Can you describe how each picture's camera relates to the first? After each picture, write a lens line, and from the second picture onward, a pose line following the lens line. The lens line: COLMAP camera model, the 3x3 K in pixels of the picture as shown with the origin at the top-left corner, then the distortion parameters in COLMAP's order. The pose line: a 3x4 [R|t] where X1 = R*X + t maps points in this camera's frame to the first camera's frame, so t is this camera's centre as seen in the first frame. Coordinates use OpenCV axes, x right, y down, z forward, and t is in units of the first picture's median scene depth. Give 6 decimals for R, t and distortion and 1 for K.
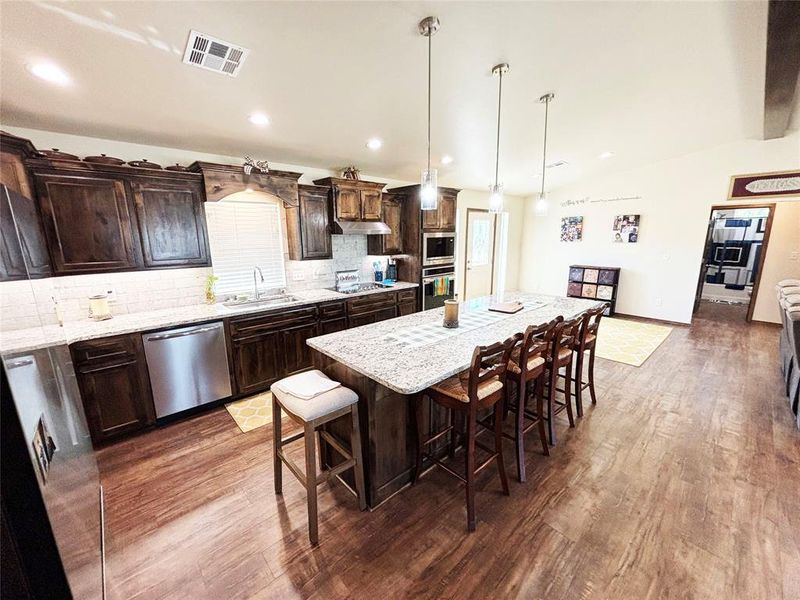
lens RADIAL K [[322.4, 0, 399.8], [0, 322.4, 301.5], [0, 0, 1]] dist [0.005157, -0.001829]
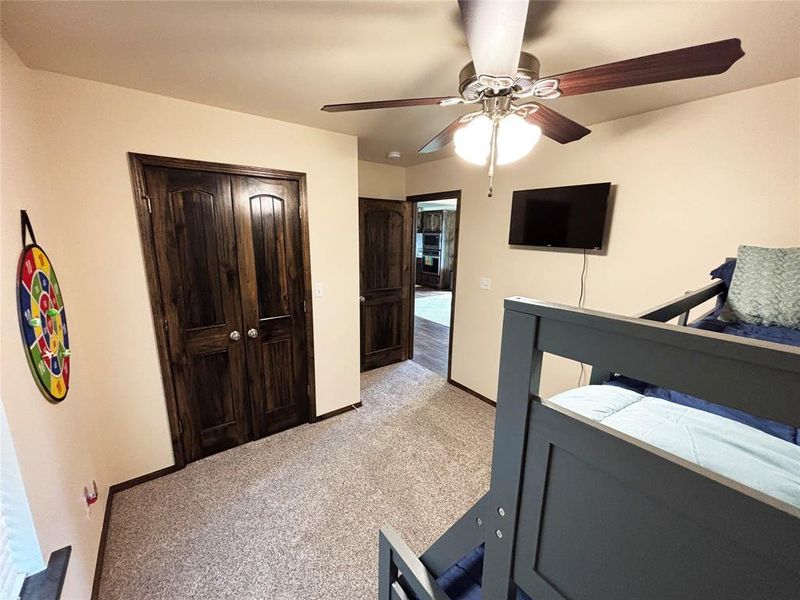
lens RADIAL K [[322.4, 0, 400.5], [0, 322.4, 299.4], [0, 0, 1]] dist [0.005157, -0.001829]
pose [[-0.132826, 0.219993, -0.966416, 2.268973], [-0.223392, 0.943321, 0.245439, -0.287672], [0.965636, 0.248491, -0.076152, 1.126393]]
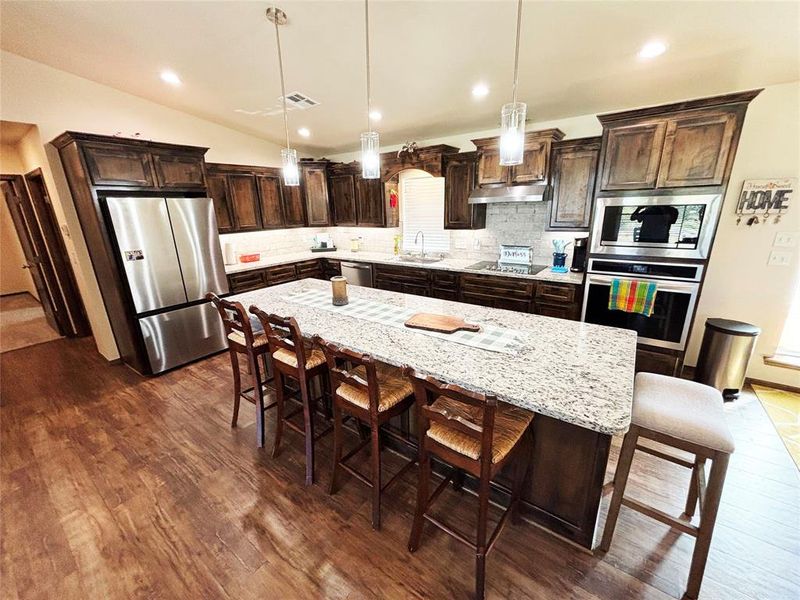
lens RADIAL K [[322.4, 0, 400.6], [0, 322.4, 302.2], [0, 0, 1]] dist [0.005157, -0.001829]
pose [[0.198539, 0.283768, -0.938114, 0.619029], [-0.179937, 0.951453, 0.249721, -0.113433], [0.963434, 0.119222, 0.239961, 0.525278]]
